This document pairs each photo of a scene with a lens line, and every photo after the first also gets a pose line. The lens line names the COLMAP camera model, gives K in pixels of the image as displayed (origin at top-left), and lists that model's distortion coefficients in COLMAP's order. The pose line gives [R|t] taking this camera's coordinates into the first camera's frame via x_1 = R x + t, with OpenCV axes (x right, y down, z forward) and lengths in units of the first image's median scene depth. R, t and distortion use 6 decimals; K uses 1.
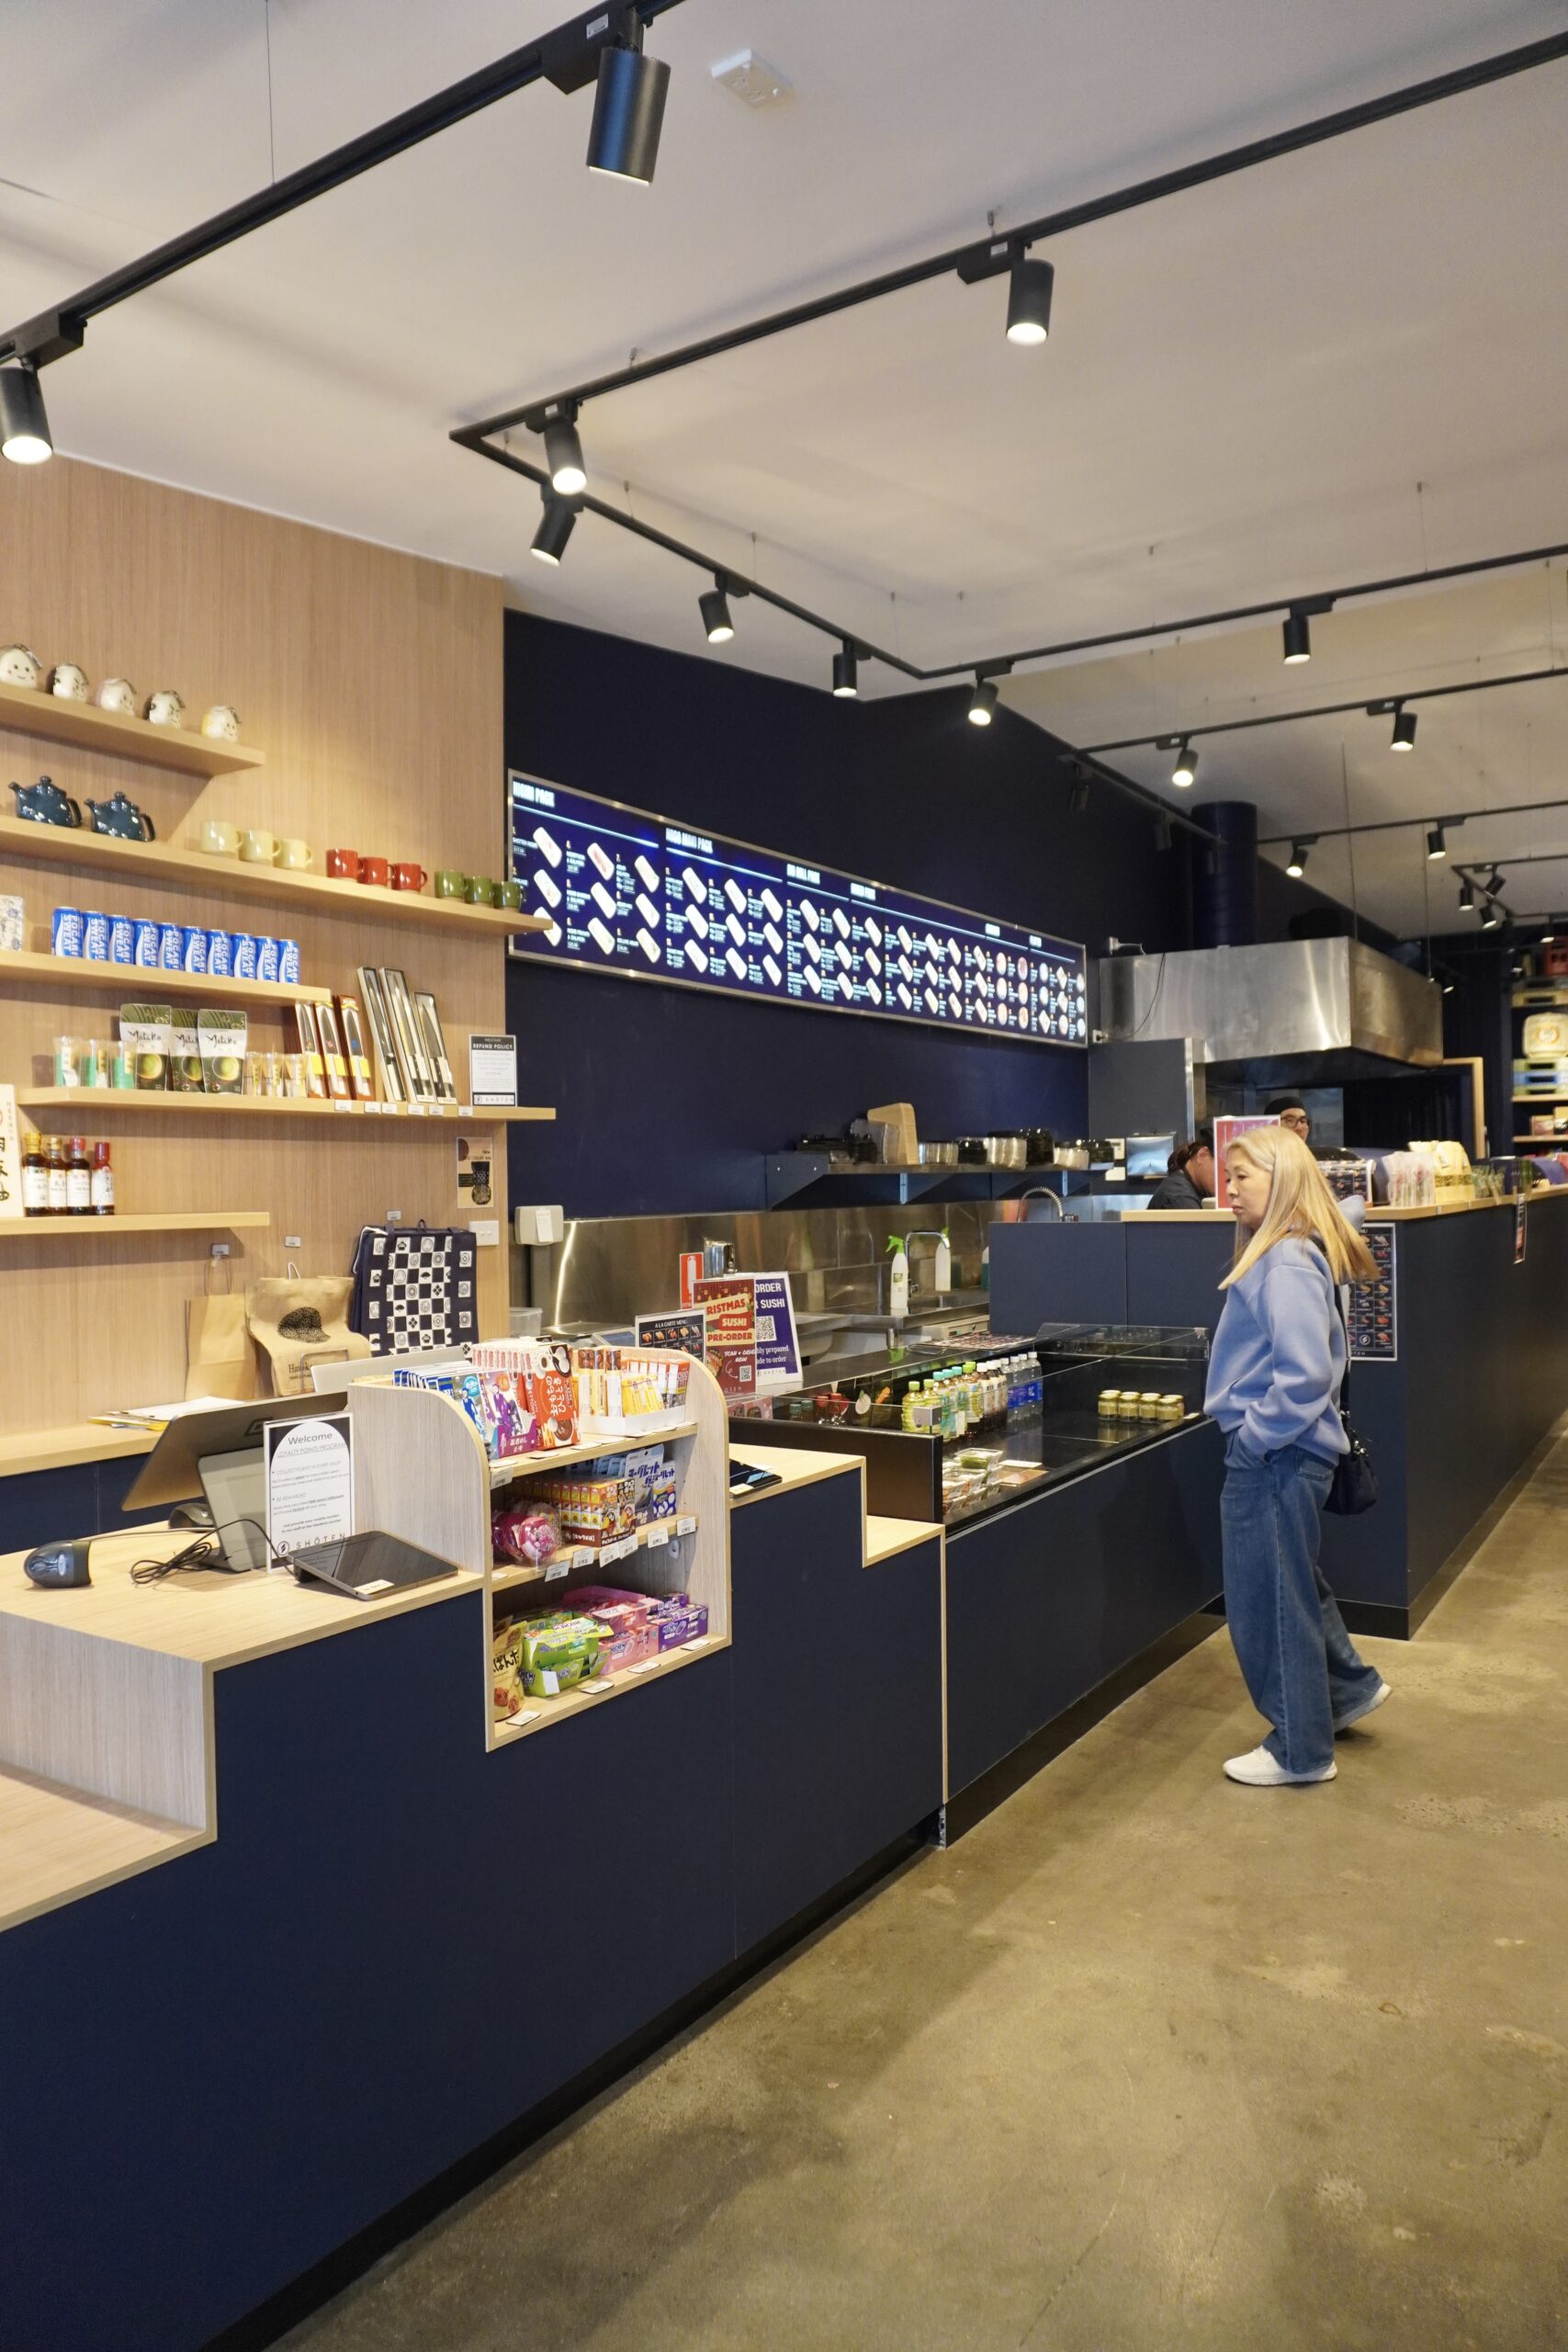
lens RADIAL K [[1584.9, 0, 784.0], [0, 1584.9, 1176.0], [0, 0, 1]] dist [-0.048353, 0.039246]
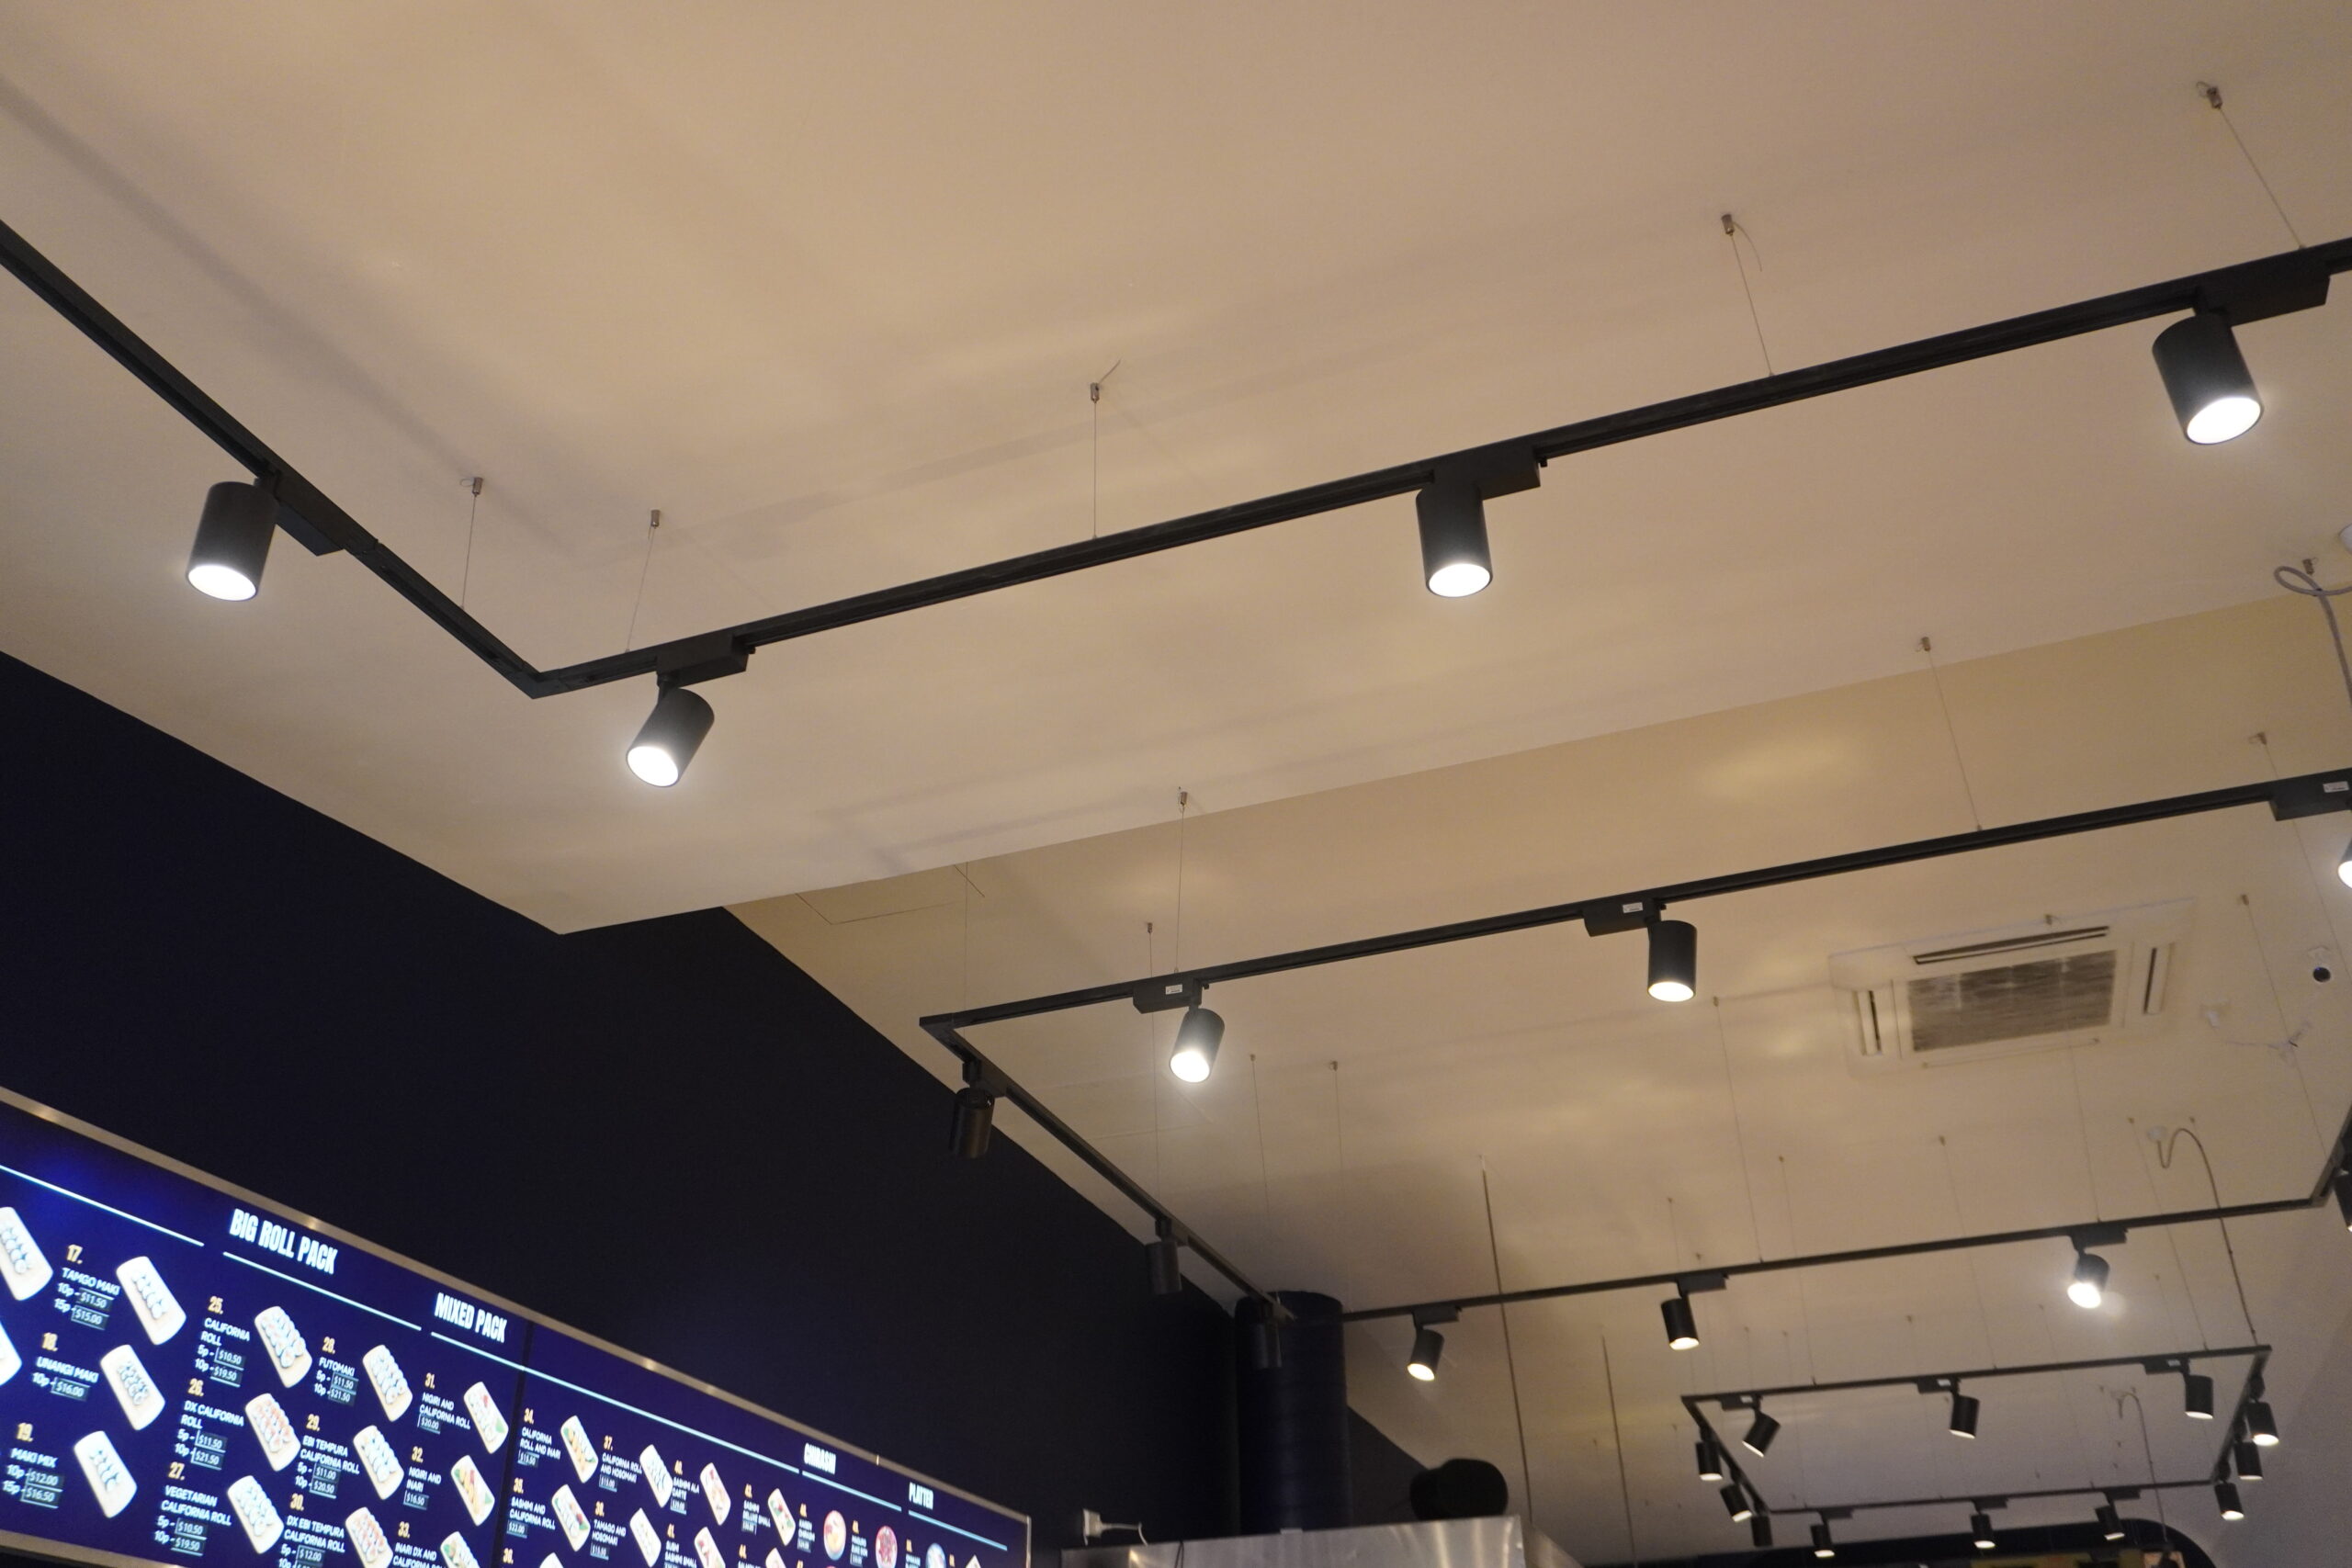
lens RADIAL K [[1978.8, 0, 1164.0], [0, 1978.8, 791.0], [0, 0, 1]] dist [-0.023439, 0.014576]
pose [[0.977931, 0.109805, 0.177745, 0.129069], [-0.004935, 0.862656, -0.505768, -0.035327], [-0.208869, 0.493729, 0.844160, 0.461344]]
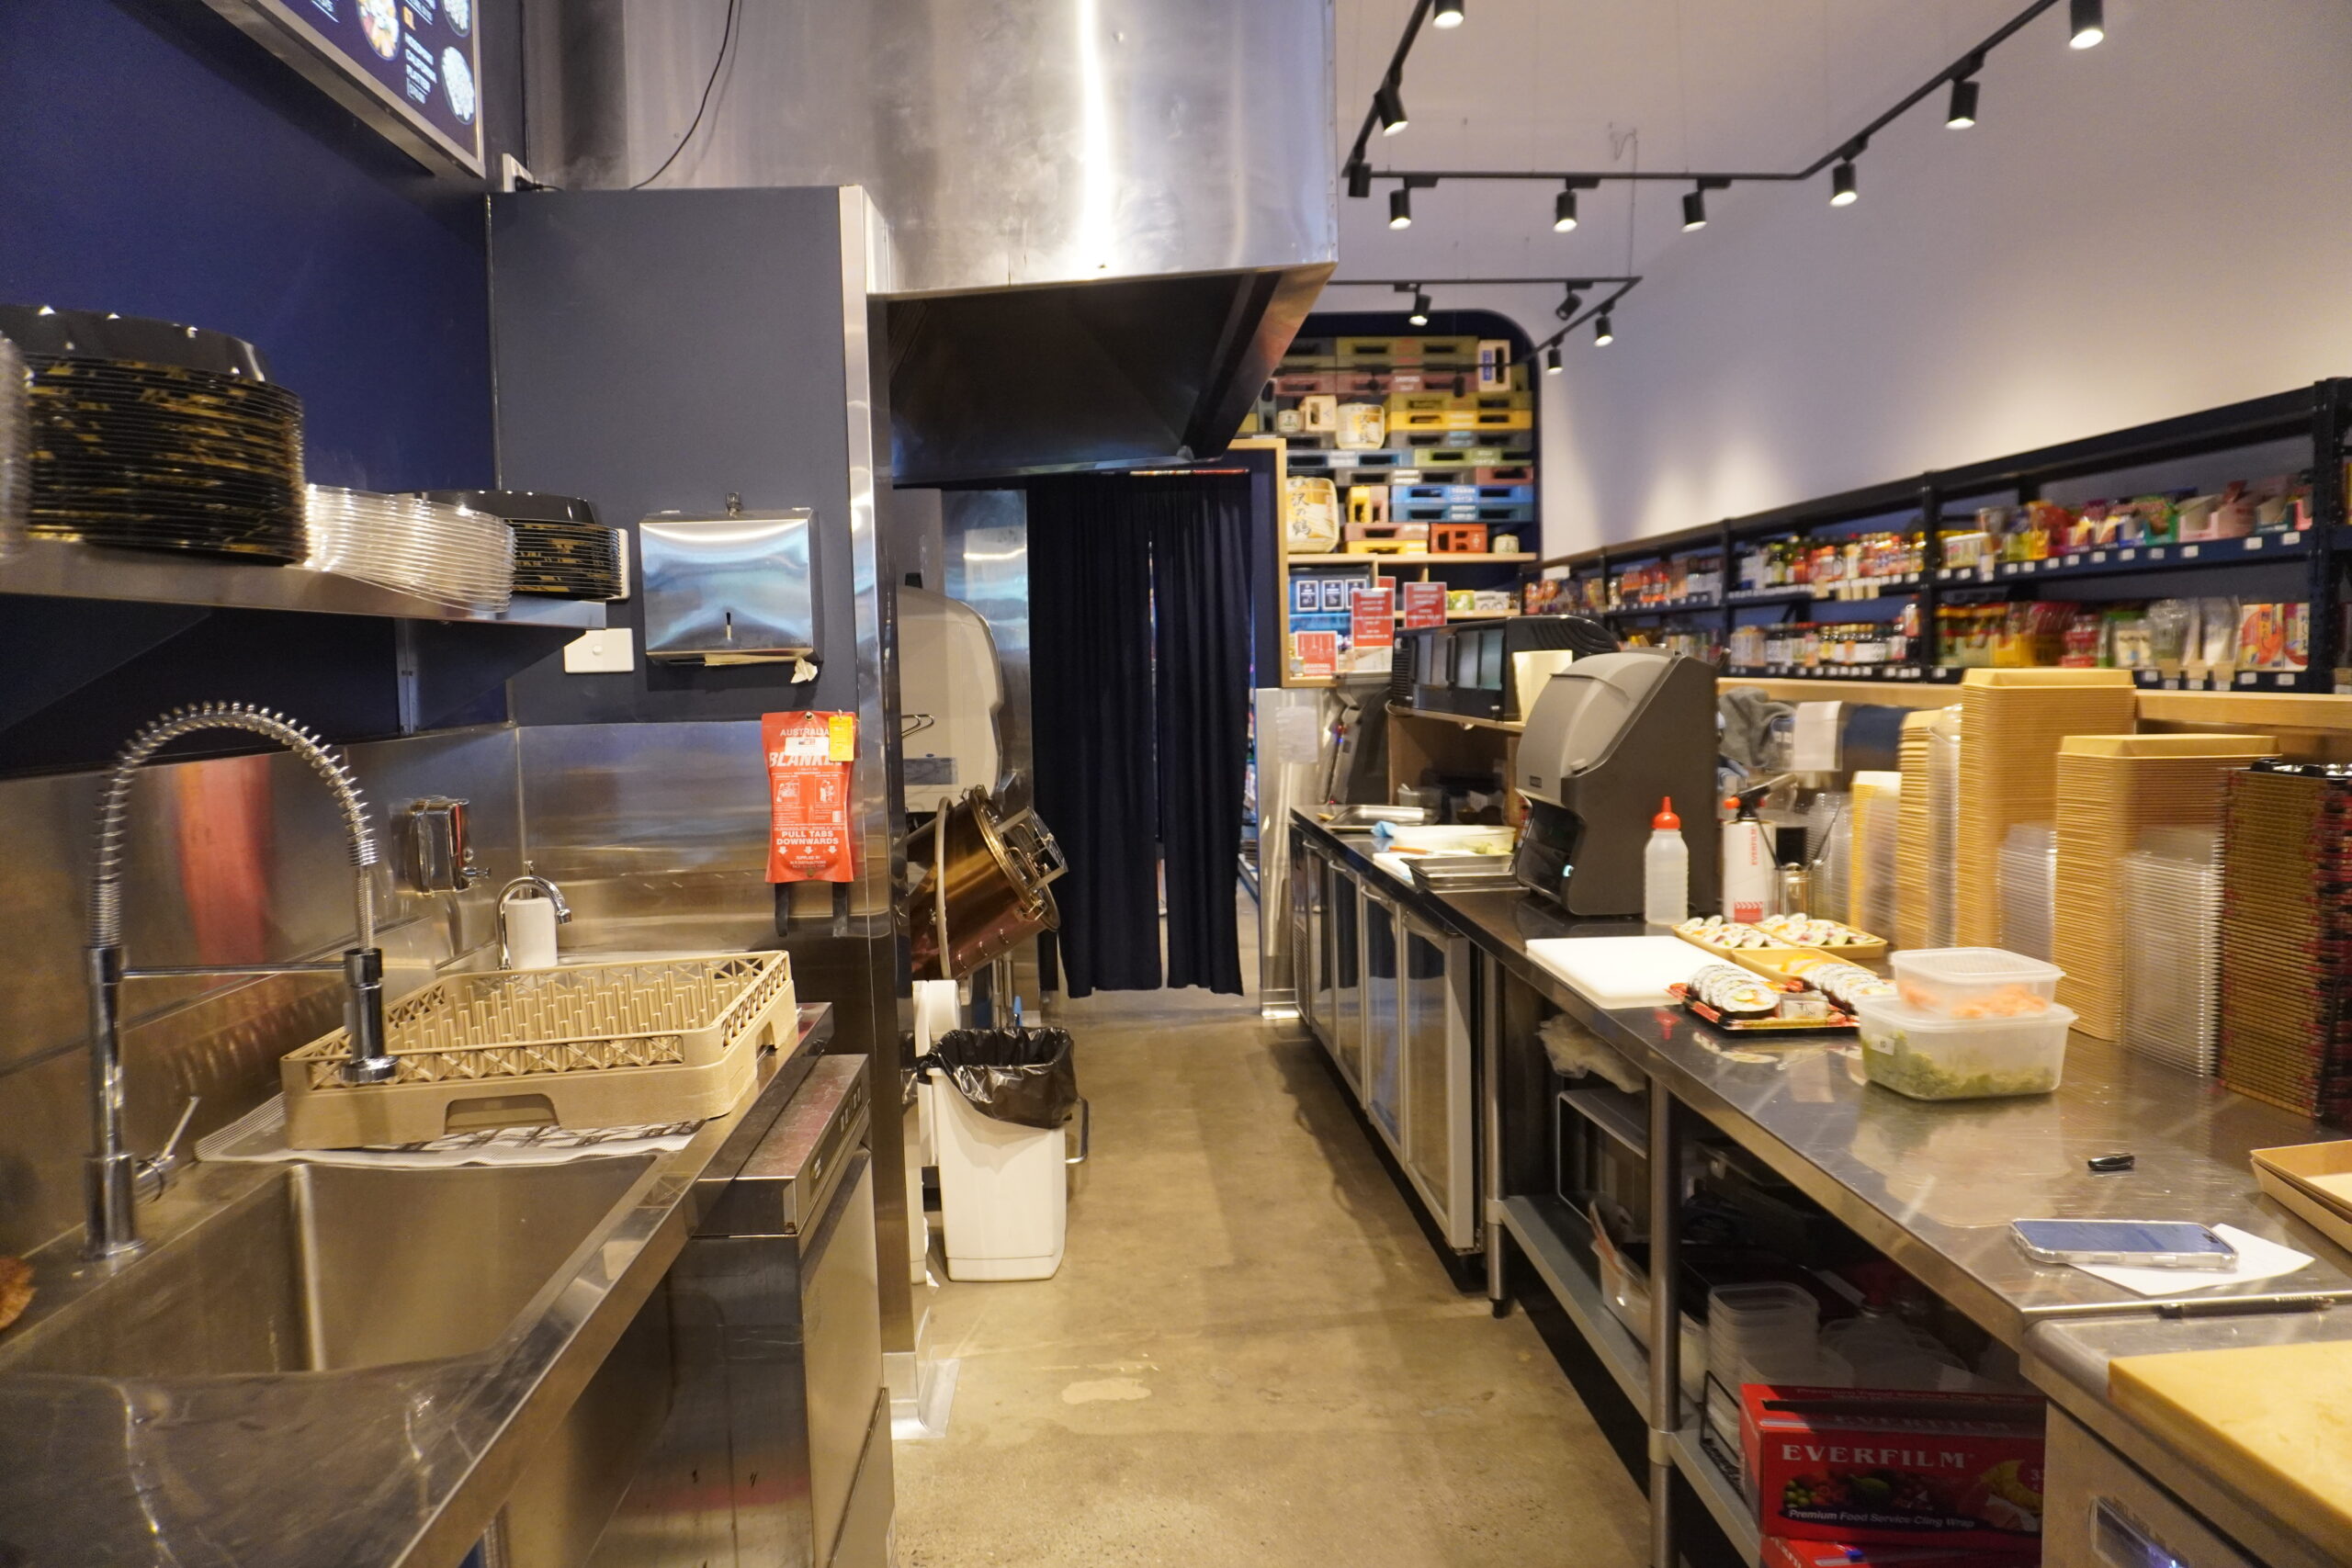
lens RADIAL K [[1575.7, 0, 1191.2], [0, 1575.7, 783.9], [0, 0, 1]] dist [-0.036743, 0.005259]
pose [[0.812981, -0.044817, 0.580563, 0.182429], [0.006389, 0.997660, 0.068068, 0.005305], [-0.582255, -0.051629, 0.811365, 0.985771]]
